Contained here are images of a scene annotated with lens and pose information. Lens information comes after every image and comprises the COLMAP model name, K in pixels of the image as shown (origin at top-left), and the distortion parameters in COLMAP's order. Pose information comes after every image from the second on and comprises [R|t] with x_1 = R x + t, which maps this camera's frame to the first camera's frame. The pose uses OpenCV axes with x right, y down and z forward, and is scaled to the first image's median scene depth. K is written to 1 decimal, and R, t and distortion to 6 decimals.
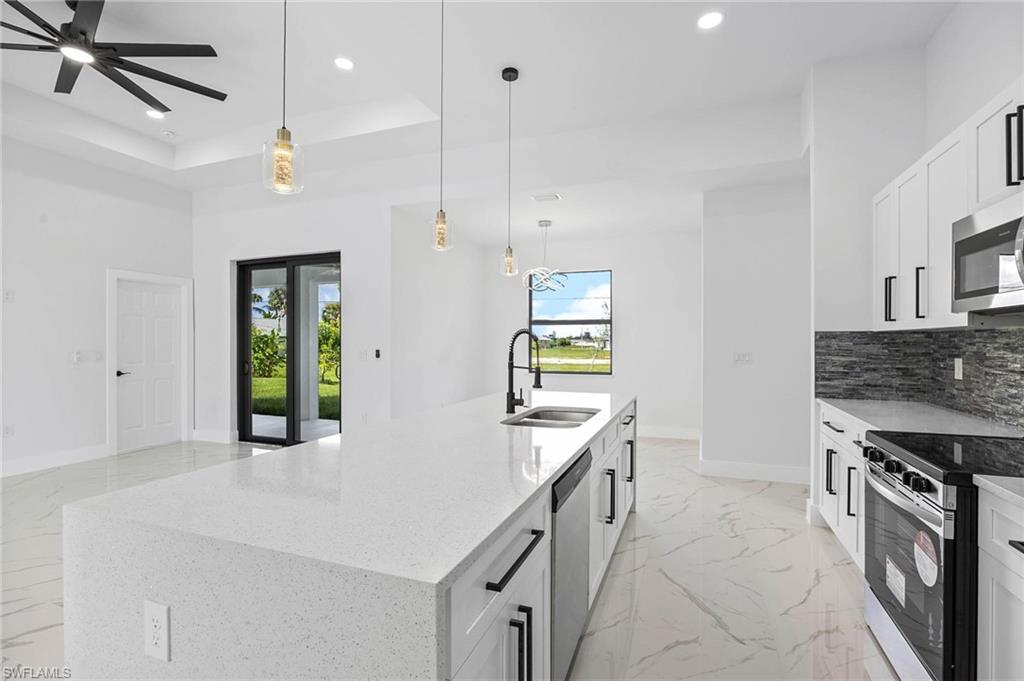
lens RADIAL K [[471.0, 0, 514.3], [0, 471.0, 343.6], [0, 0, 1]] dist [-0.012625, 0.000365]
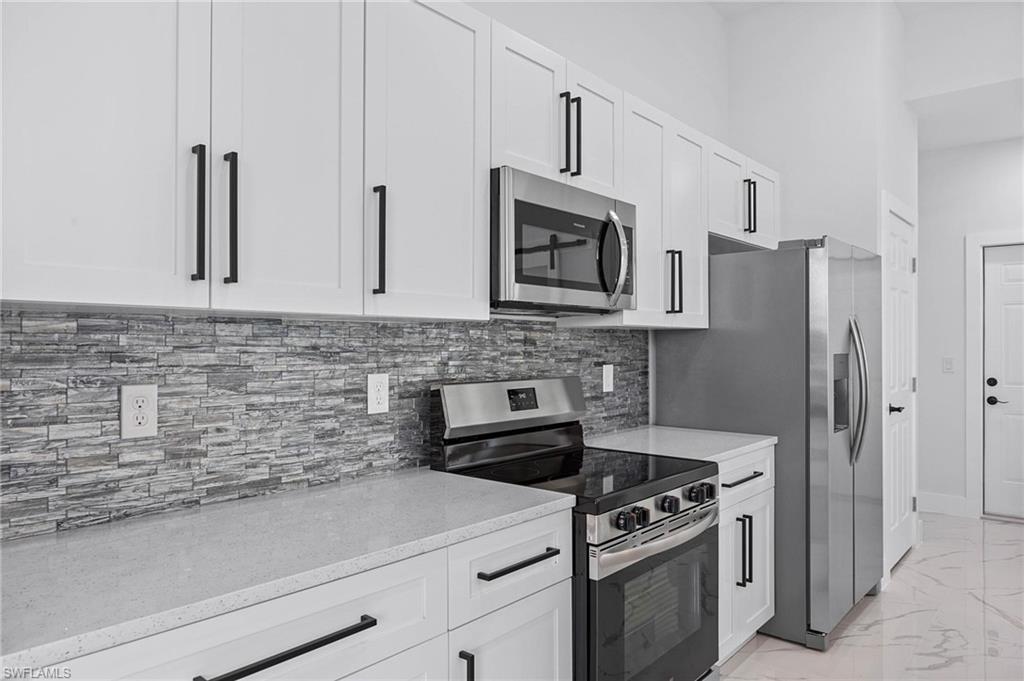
lens RADIAL K [[673.6, 0, 516.2], [0, 673.6, 341.2], [0, 0, 1]] dist [-0.005748, -0.001704]
pose [[-0.941907, 0.001979, 0.335869, 0.400799], [0.001636, 0.999998, -0.001306, -0.003947], [-0.335871, -0.000681, -0.941908, 1.264208]]
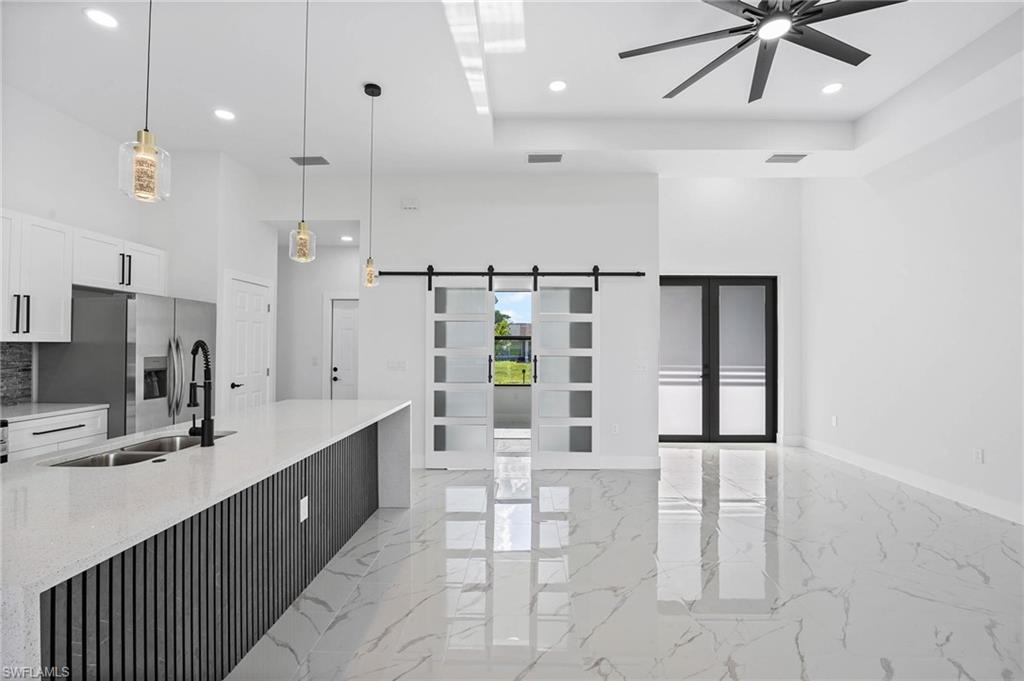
lens RADIAL K [[457.8, 0, 514.0], [0, 457.8, 341.0], [0, 0, 1]] dist [-0.015831, 0.000259]
pose [[-0.941487, -0.008179, -0.336949, -0.202681], [-0.004771, 0.999929, -0.010941, -0.019674], [0.337015, -0.008693, -0.941459, 1.652619]]
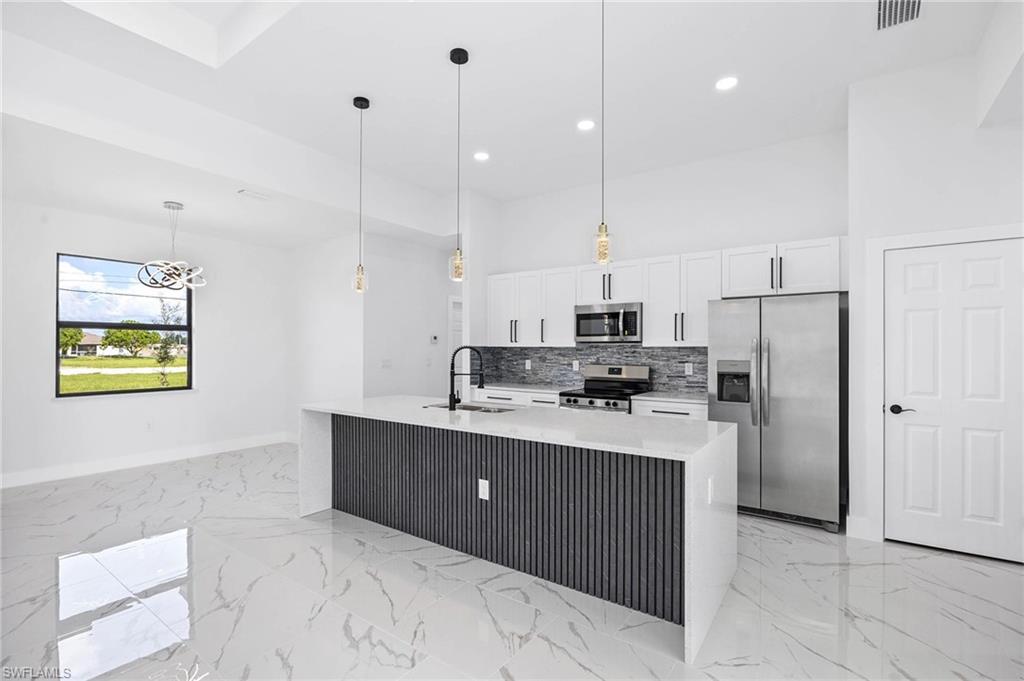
lens RADIAL K [[468.4, 0, 513.4], [0, 468.4, 344.4], [0, 0, 1]] dist [-0.014305, 0.001015]
pose [[0.252961, 0.008750, 0.967437, -1.052638], [0.001072, 0.999956, -0.009325, -0.017785], [-0.967476, 0.003396, 0.252941, 0.449129]]
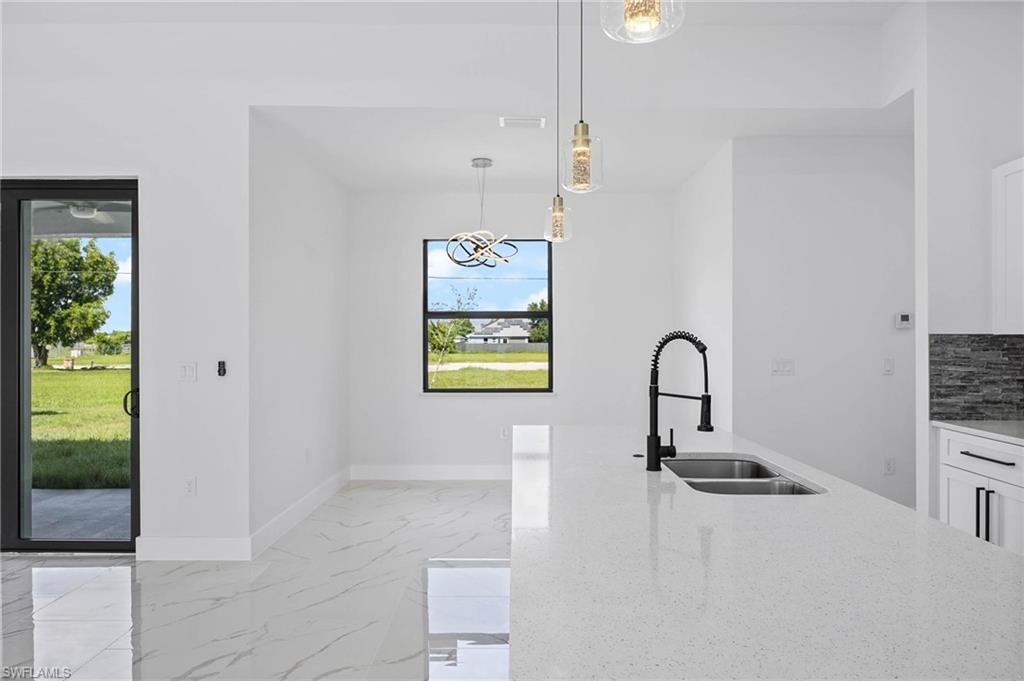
lens RADIAL K [[674.5, 0, 515.3], [0, 674.5, 339.0], [0, 0, 1]] dist [-0.002405, -0.000797]
pose [[0.935344, -0.000185, 0.353739, -0.418311], [0.001861, 0.999989, -0.004395, -0.015052], [-0.353735, 0.004769, 0.935334, 0.221509]]
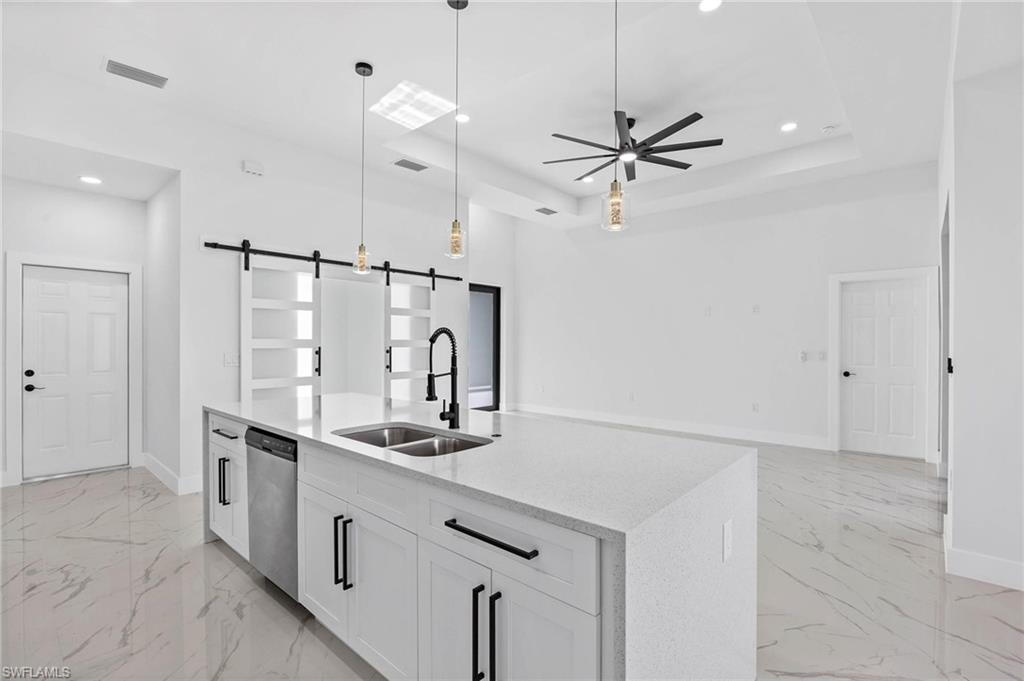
lens RADIAL K [[468.4, 0, 513.4], [0, 468.4, 344.4], [0, 0, 1]] dist [-0.014305, 0.001015]
pose [[-0.359553, 0.003146, -0.933120, 0.640544], [-0.003697, 0.999982, 0.004796, -0.005392], [0.933117, 0.005174, -0.359534, 1.220845]]
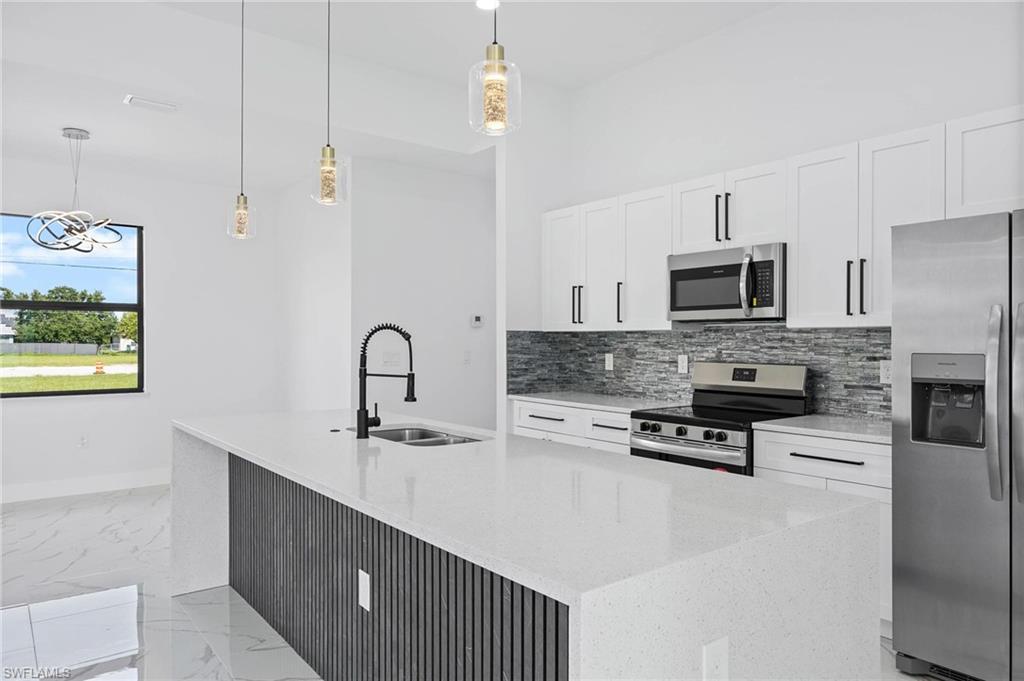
lens RADIAL K [[679.7, 0, 515.5], [0, 679.7, 338.6], [0, 0, 1]] dist [-0.002759, -0.001683]
pose [[0.519977, 0.002984, 0.854175, -0.684441], [0.001366, 0.999990, -0.004325, -0.001792], [-0.854179, 0.003415, 0.519968, 0.218473]]
